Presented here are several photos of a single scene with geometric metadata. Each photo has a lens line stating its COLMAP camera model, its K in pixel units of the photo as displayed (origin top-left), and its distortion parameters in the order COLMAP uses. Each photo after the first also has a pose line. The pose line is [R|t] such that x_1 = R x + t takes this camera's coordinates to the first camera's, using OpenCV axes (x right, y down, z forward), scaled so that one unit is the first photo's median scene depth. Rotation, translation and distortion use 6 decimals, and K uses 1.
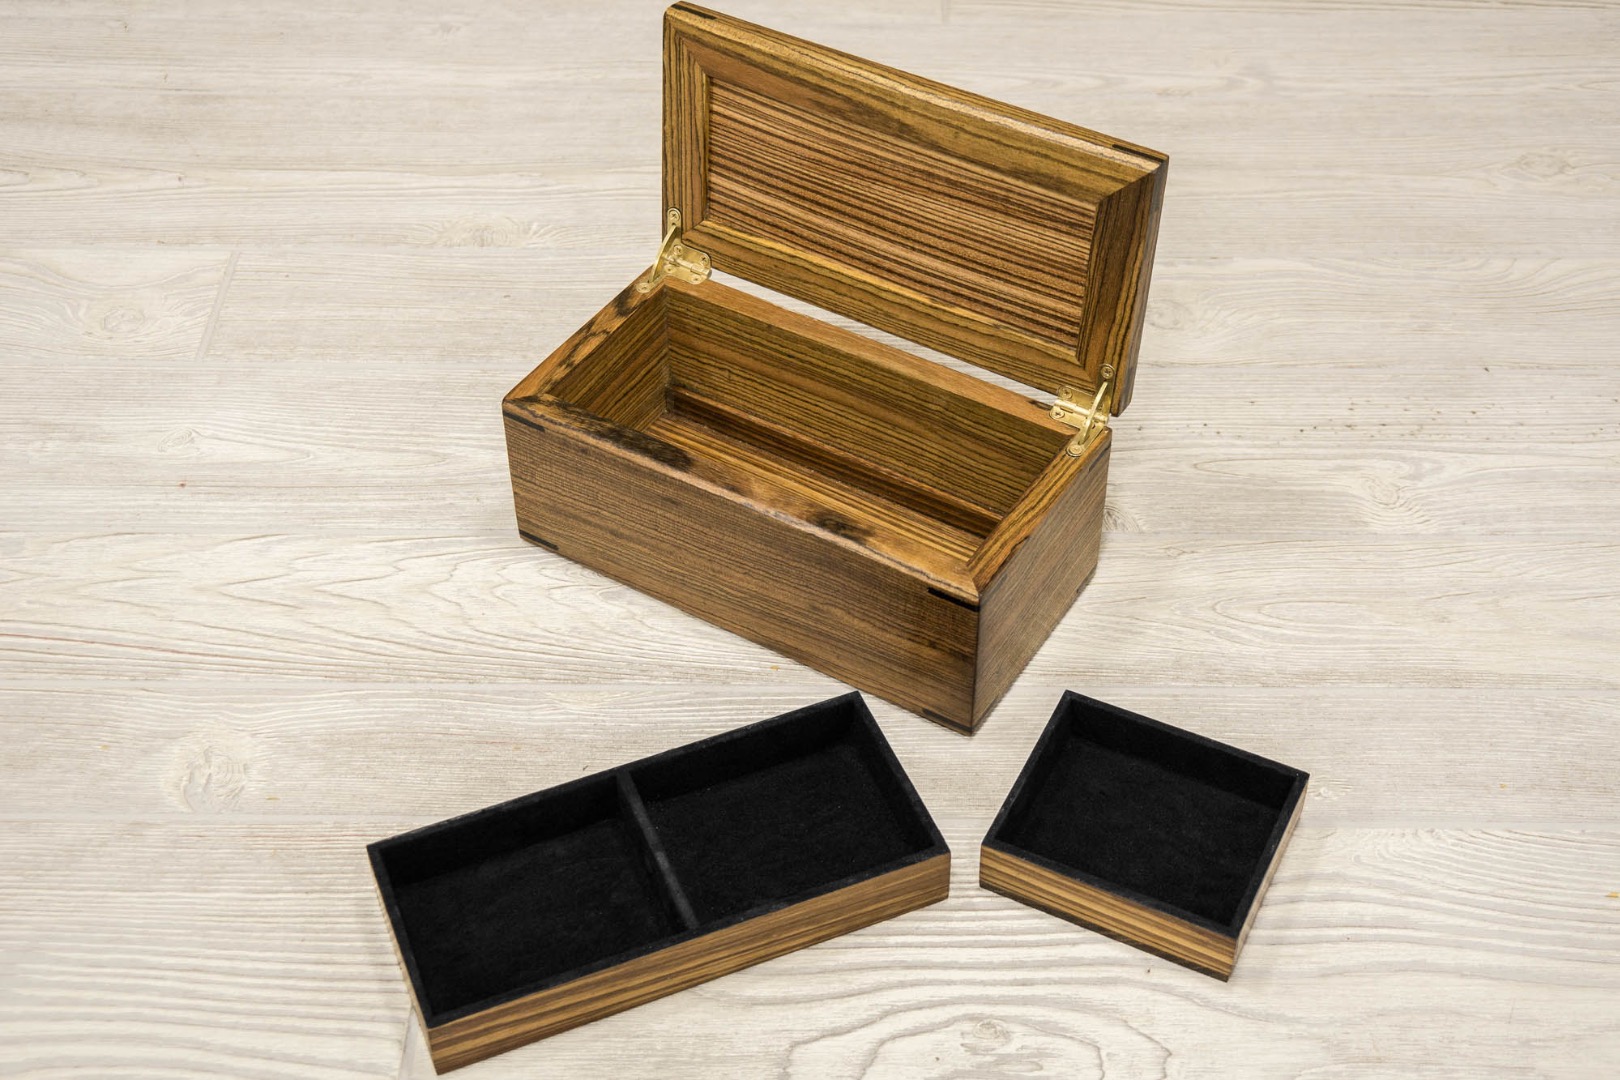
lens RADIAL K [[2224.4, 0, 810.0], [0, 2224.4, 540.0], [0, 0, 1]] dist [-0.009696, -0.001982]
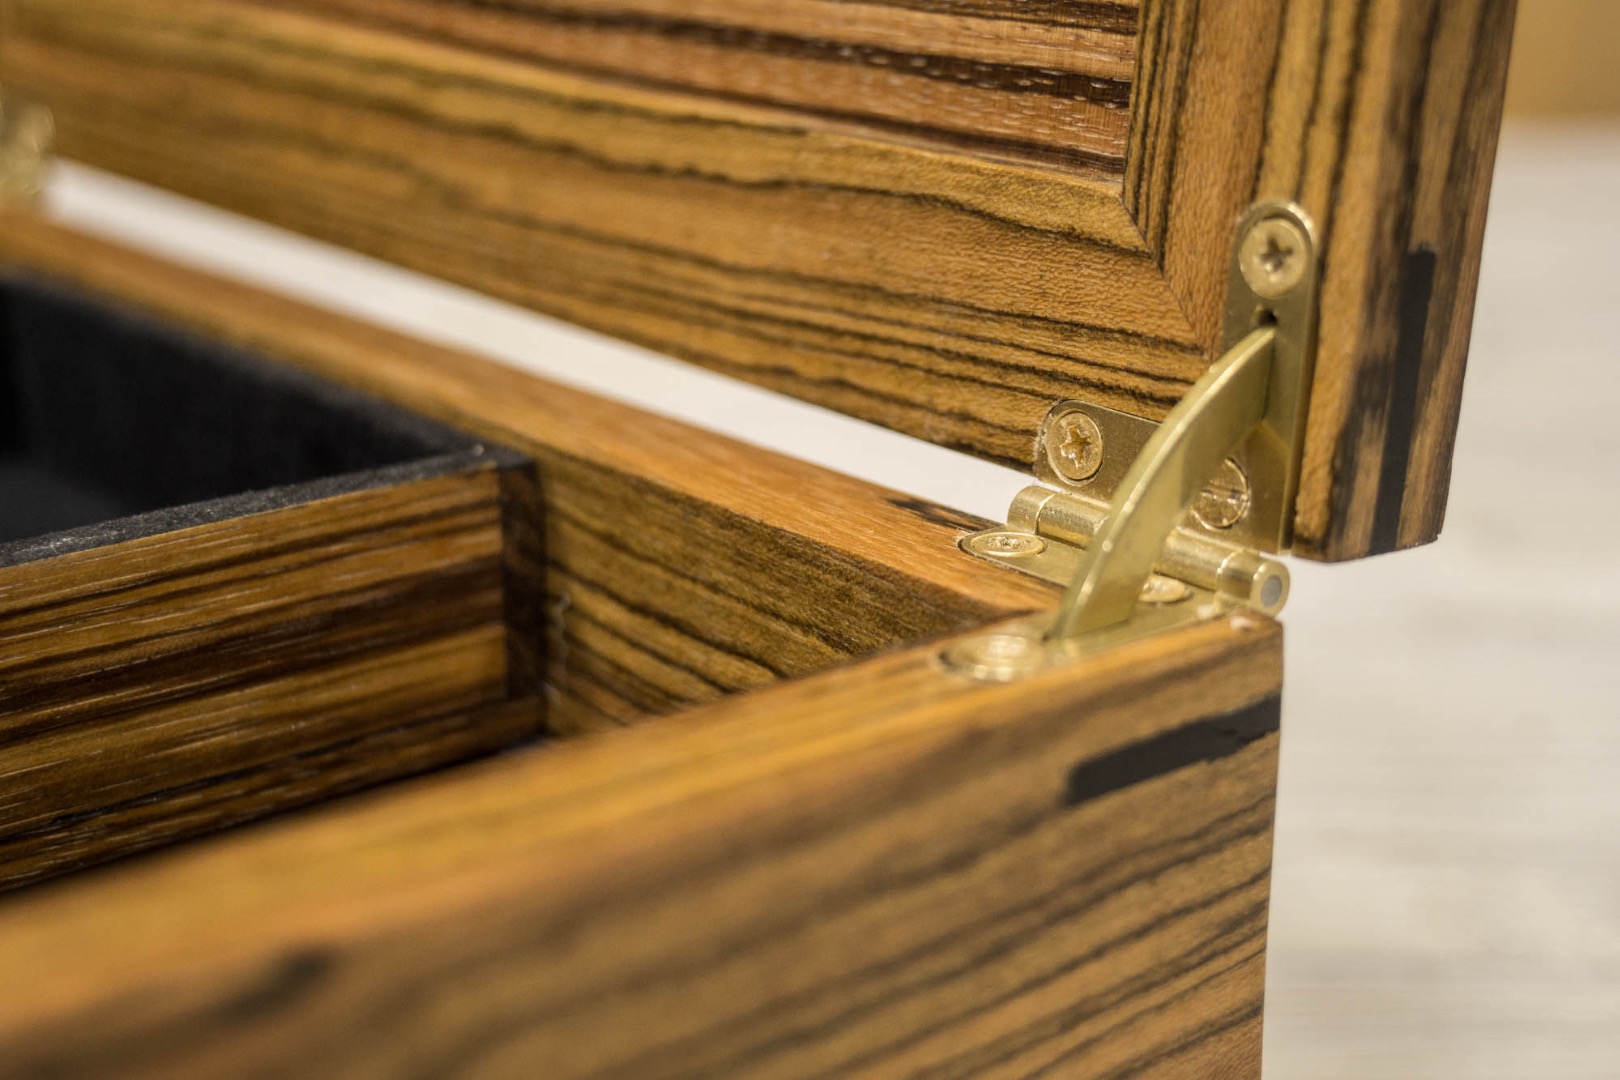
lens RADIAL K [[2640.2, 0, 810.0], [0, 2640.2, 540.0], [0, 0, 1]] dist [0.018499, -0.025675]
pose [[0.960126, 0.108949, -0.257467, 0.149371], [-0.199194, 0.912787, -0.356568, 0.021911], [0.196165, 0.393636, 0.898092, 0.798151]]
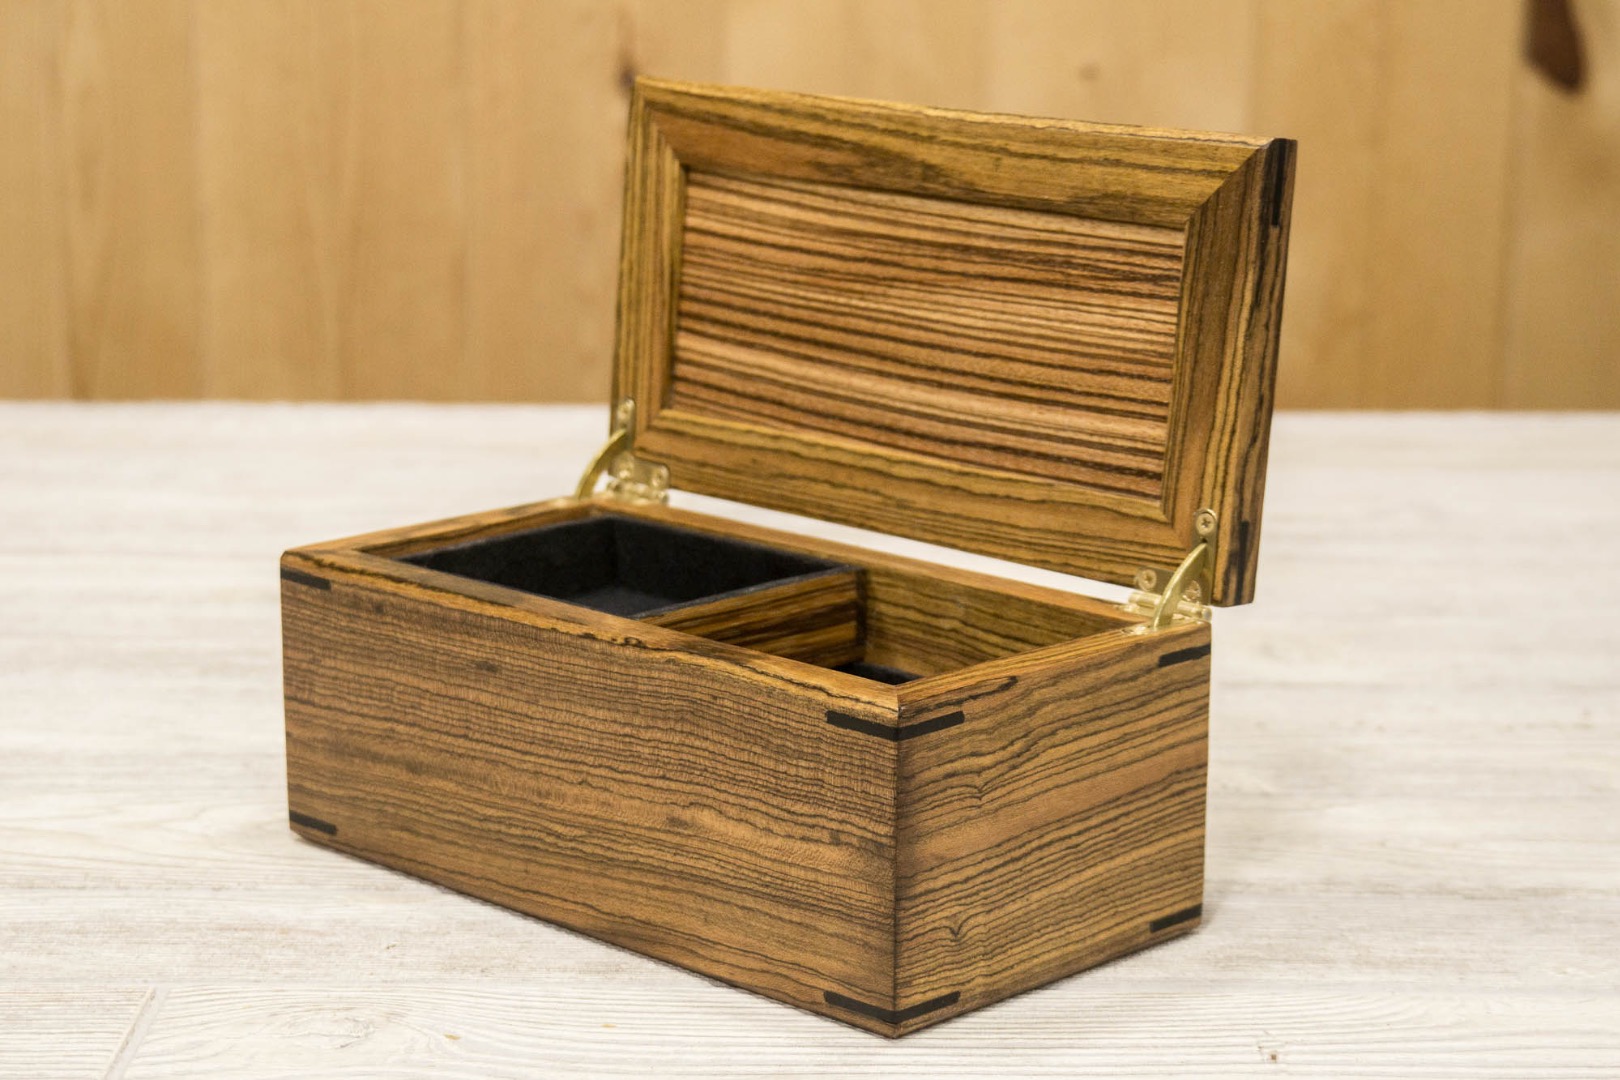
lens RADIAL K [[3318.2, 0, 810.0], [0, 3318.2, 540.0], [0, 0, 1]] dist [0.005984, 0.026711]
pose [[0.980021, 0.068904, -0.186575, 0.192353], [-0.148310, 0.878213, -0.454694, 0.351657], [0.132522, 0.473281, 0.870886, 0.182884]]
